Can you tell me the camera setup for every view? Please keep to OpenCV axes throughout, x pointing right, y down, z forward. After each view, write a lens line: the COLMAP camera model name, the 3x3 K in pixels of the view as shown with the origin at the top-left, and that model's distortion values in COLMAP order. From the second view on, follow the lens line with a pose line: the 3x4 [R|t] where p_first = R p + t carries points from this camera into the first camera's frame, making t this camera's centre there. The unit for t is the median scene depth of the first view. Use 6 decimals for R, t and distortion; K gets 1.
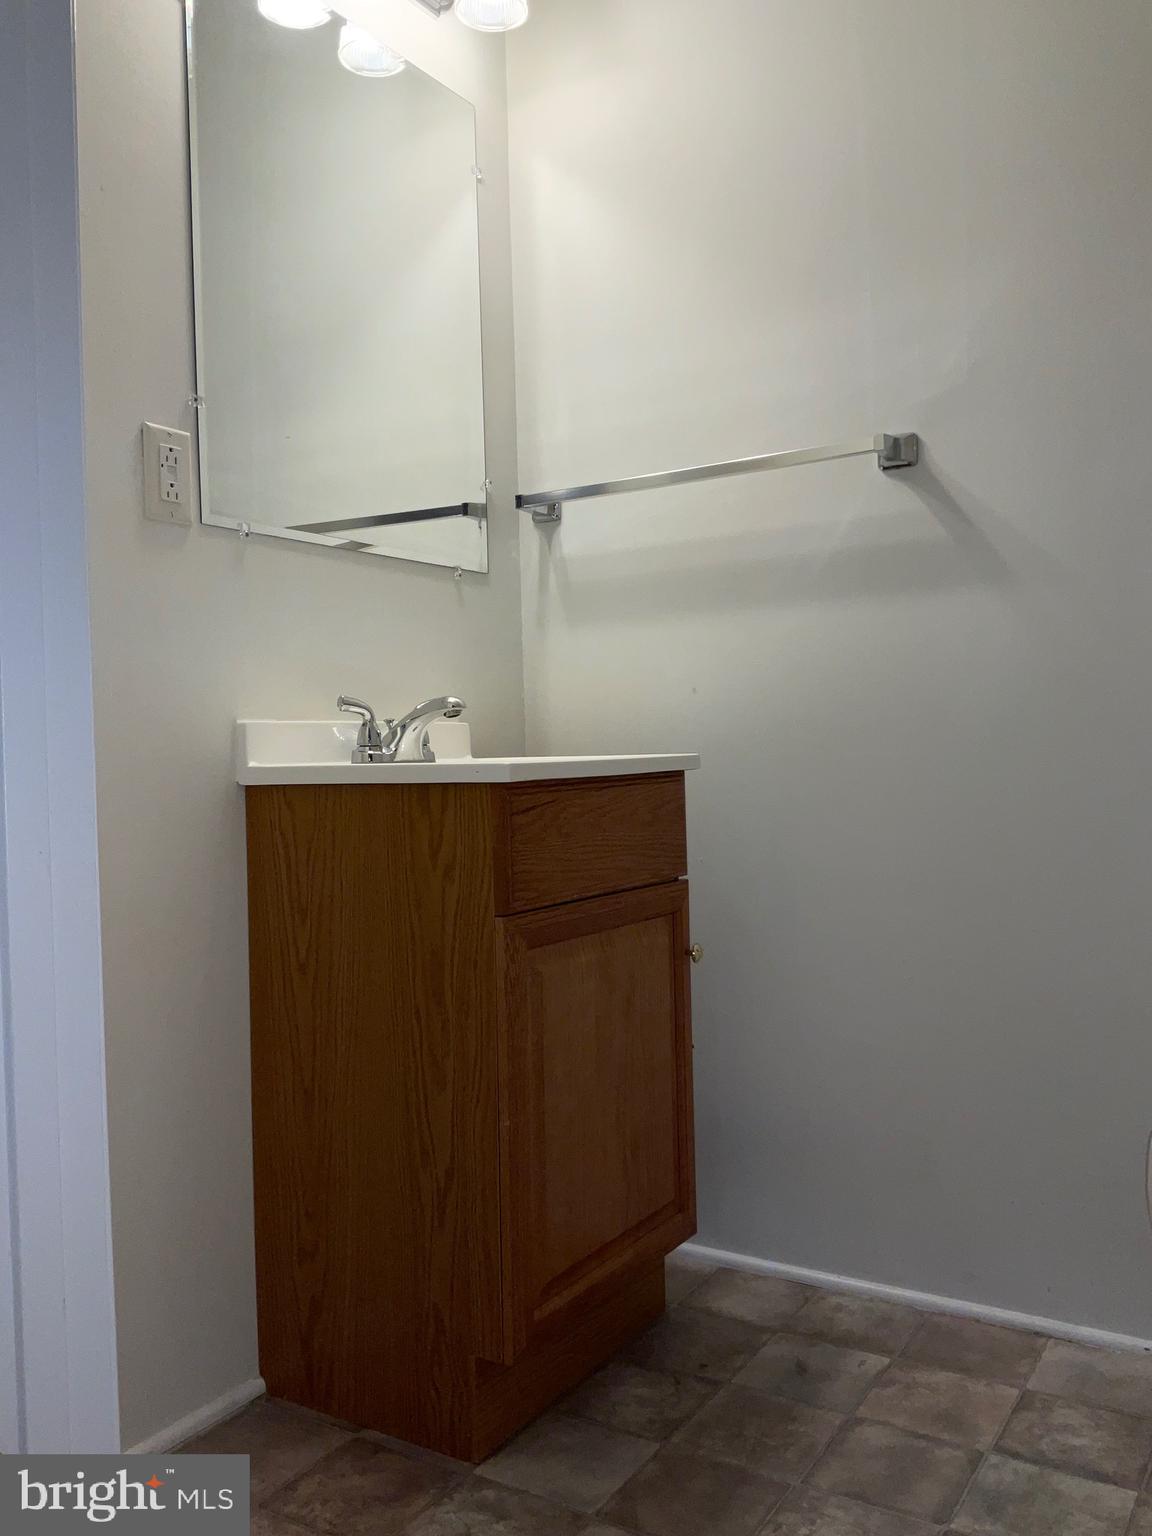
lens RADIAL K [[1293.0, 0, 571.4], [0, 1293.0, 773.9], [0, 0, 1]] dist [0.048347, -0.046280]
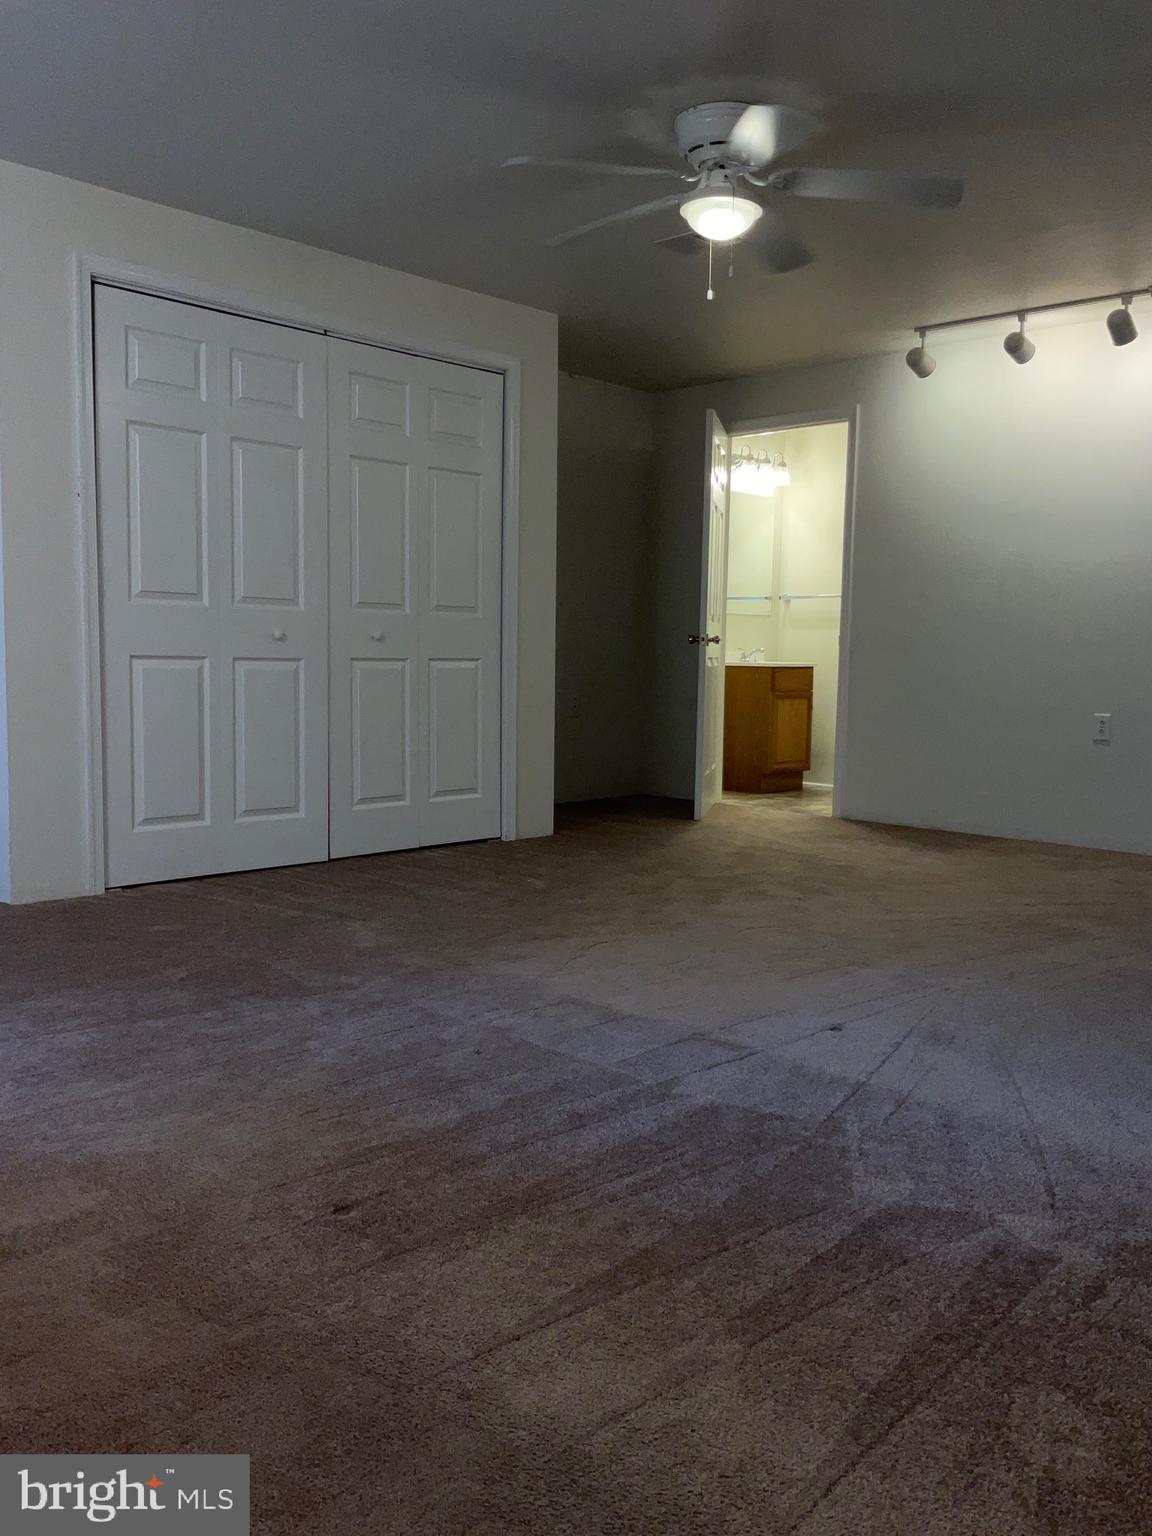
lens RADIAL K [[1299.3, 0, 567.0], [0, 1299.3, 769.6], [0, 0, 1]] dist [0.061876, -0.107480]
pose [[0.978465, 0.056237, -0.198604, 0.187566], [-0.042265, 0.996369, 0.073903, 0.061801], [0.202039, -0.063918, 0.977289, -4.032835]]
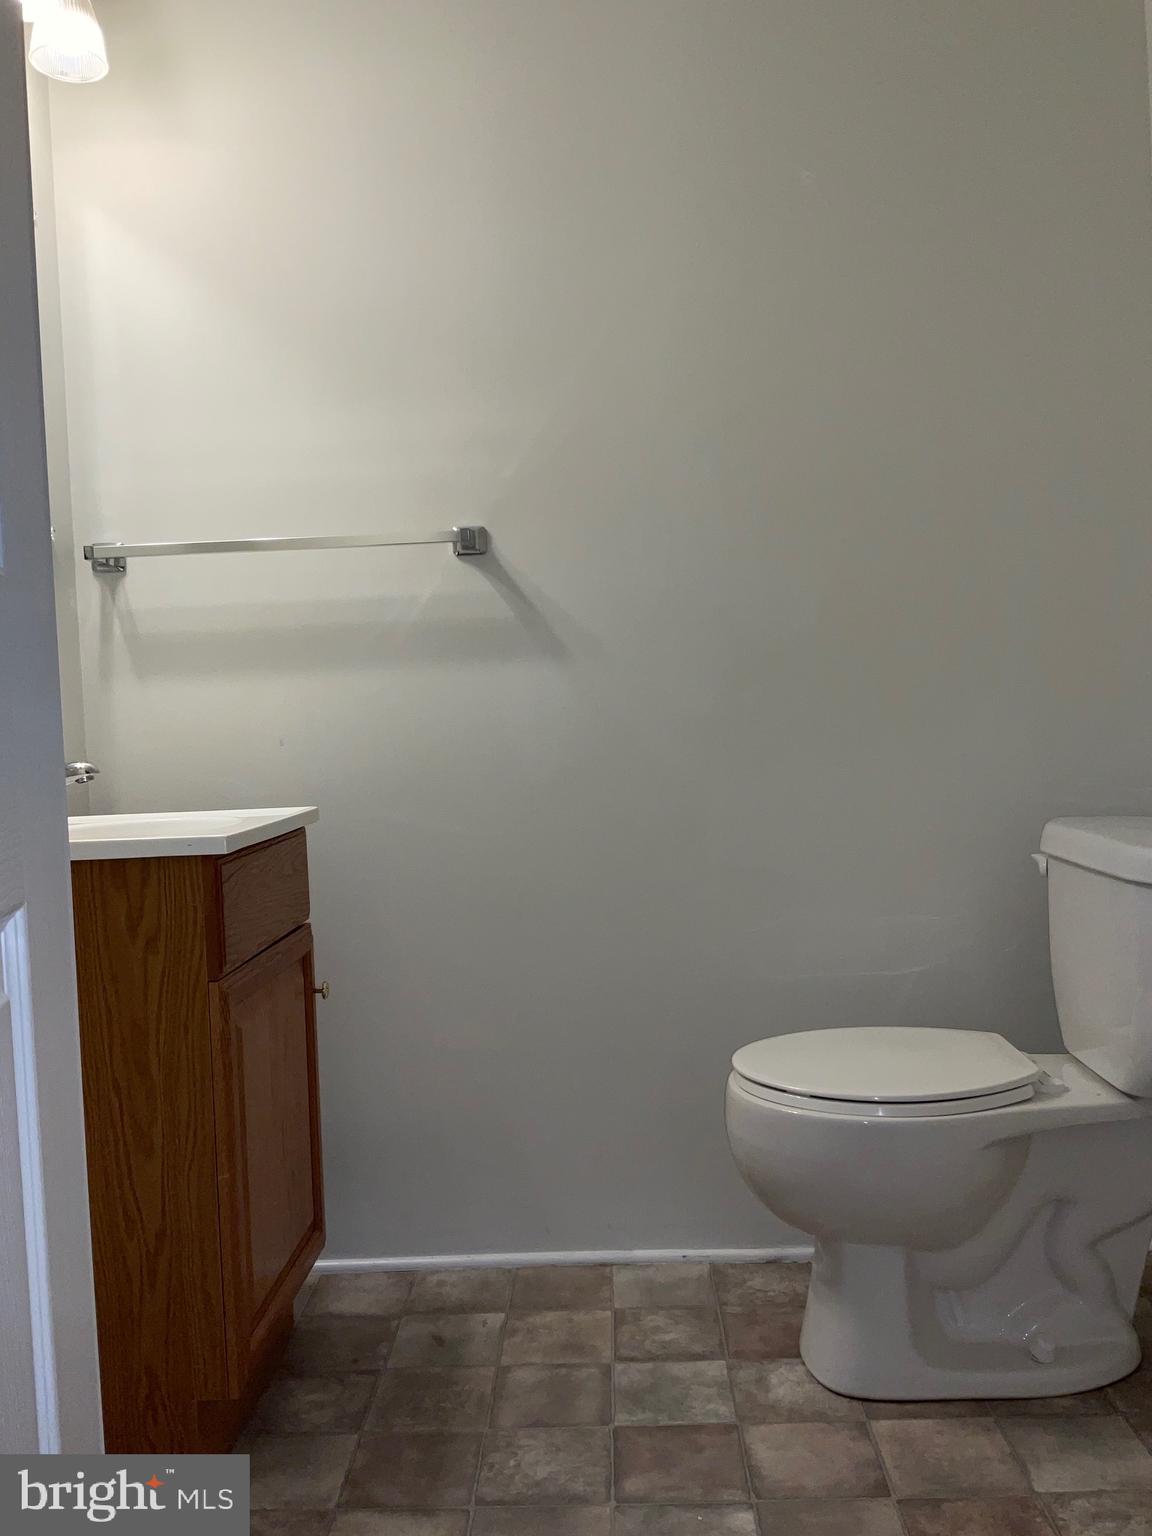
lens RADIAL K [[1299.3, 0, 567.0], [0, 1299.3, 769.6], [0, 0, 1]] dist [0.061876, -0.107480]
pose [[0.861300, -0.028547, 0.507295, -0.311216], [0.026268, 0.999587, 0.011652, -0.061572], [-0.507418, 0.003290, 0.861694, -0.059237]]
